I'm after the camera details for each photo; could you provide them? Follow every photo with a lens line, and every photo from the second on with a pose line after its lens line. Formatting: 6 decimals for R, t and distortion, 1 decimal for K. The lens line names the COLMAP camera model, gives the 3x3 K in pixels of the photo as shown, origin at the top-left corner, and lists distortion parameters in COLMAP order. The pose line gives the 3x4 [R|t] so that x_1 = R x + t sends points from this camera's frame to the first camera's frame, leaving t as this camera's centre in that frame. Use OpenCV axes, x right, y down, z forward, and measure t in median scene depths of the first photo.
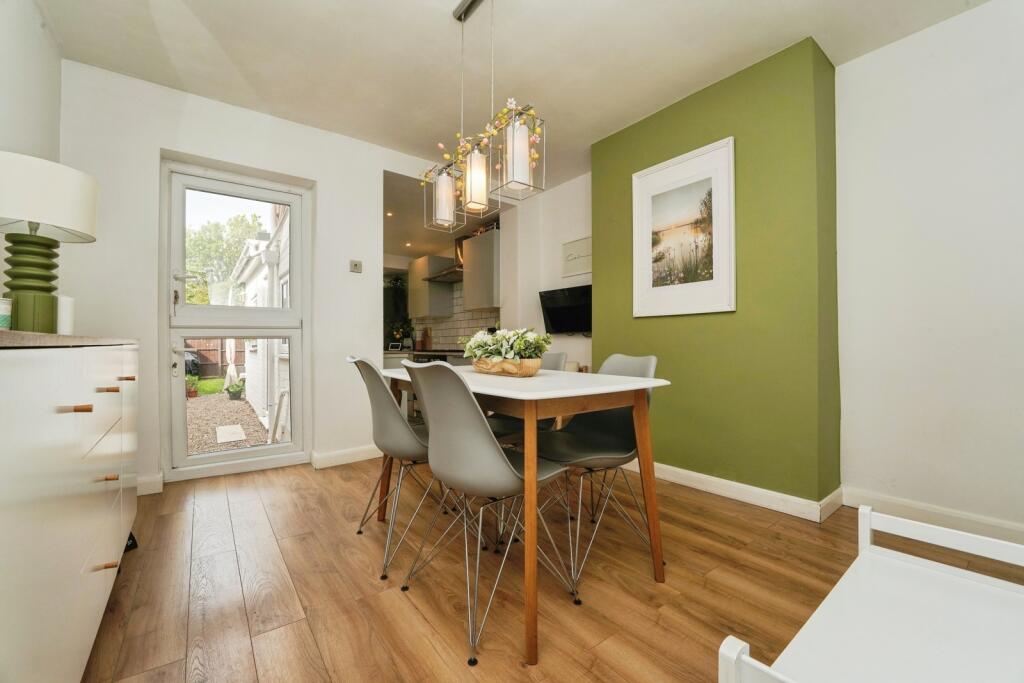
lens RADIAL K [[408.4, 0, 512.0], [0, 408.4, 341.5], [0, 0, 1]] dist [-0.019213, -0.000021]
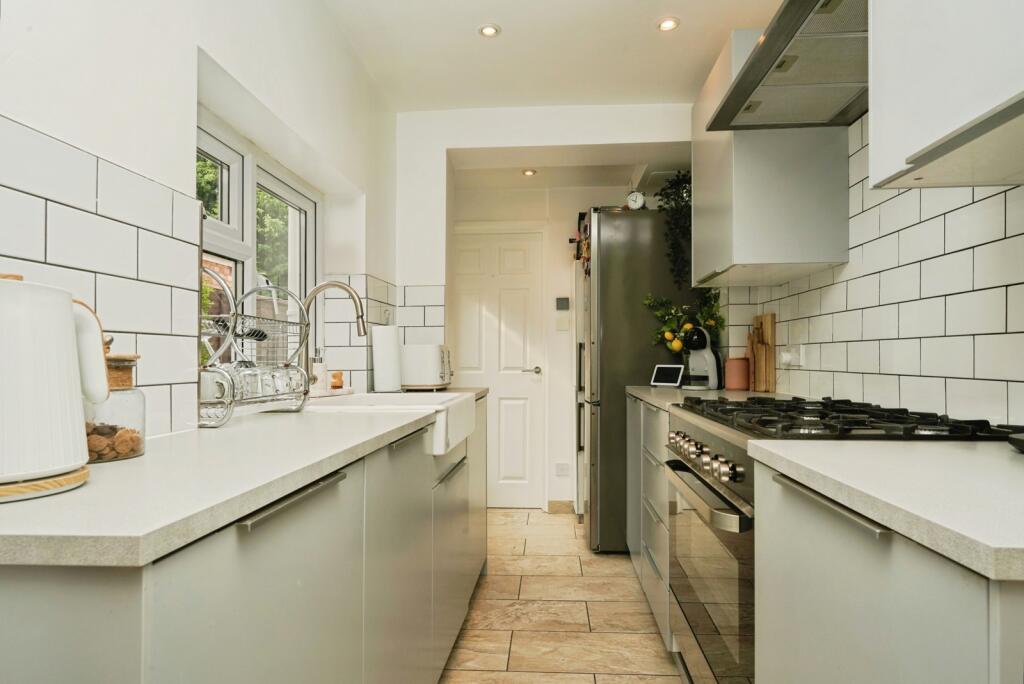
lens RADIAL K [[571.9, 0, 512.0], [0, 571.9, 342.0], [0, 0, 1]] dist [-0.000941, -0.000076]
pose [[0.736100, -0.018567, -0.676618, -0.066617], [0.010841, 0.999819, -0.015641, -0.010275], [0.676785, 0.004178, 0.736168, 0.629222]]
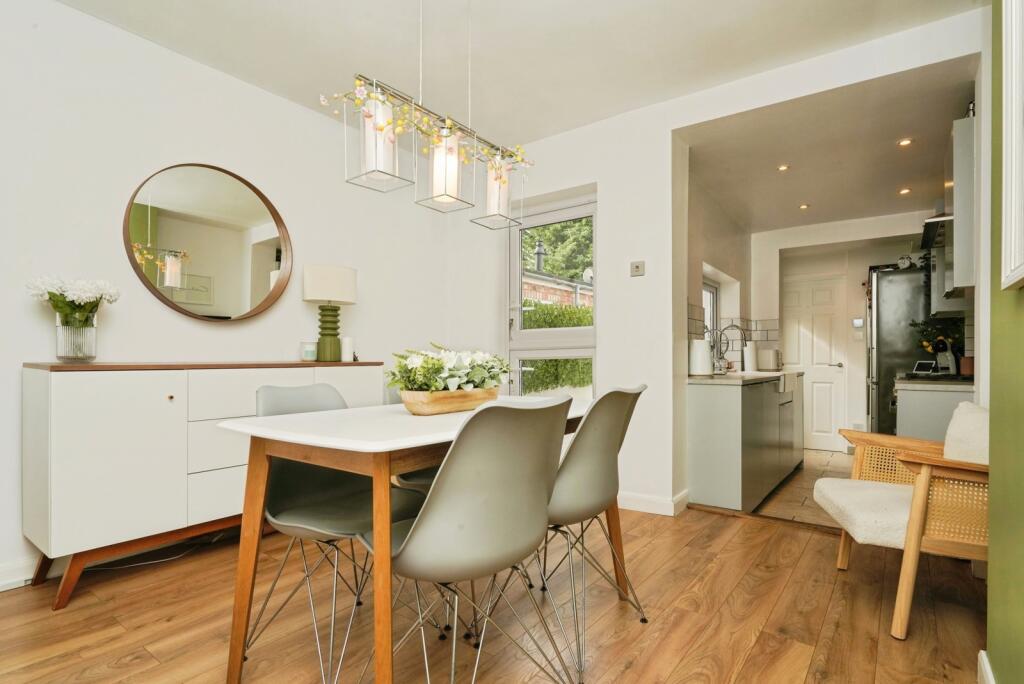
lens RADIAL K [[516.3, 0, 515.4], [0, 516.3, 355.8], [0, 0, 1]] dist [-0.001458, -0.000556]
pose [[0.265473, -0.006138, -0.964099, 0.286214], [0.009206, 0.999950, -0.003832, -0.006681], [0.964074, -0.007859, 0.265516, 0.286865]]
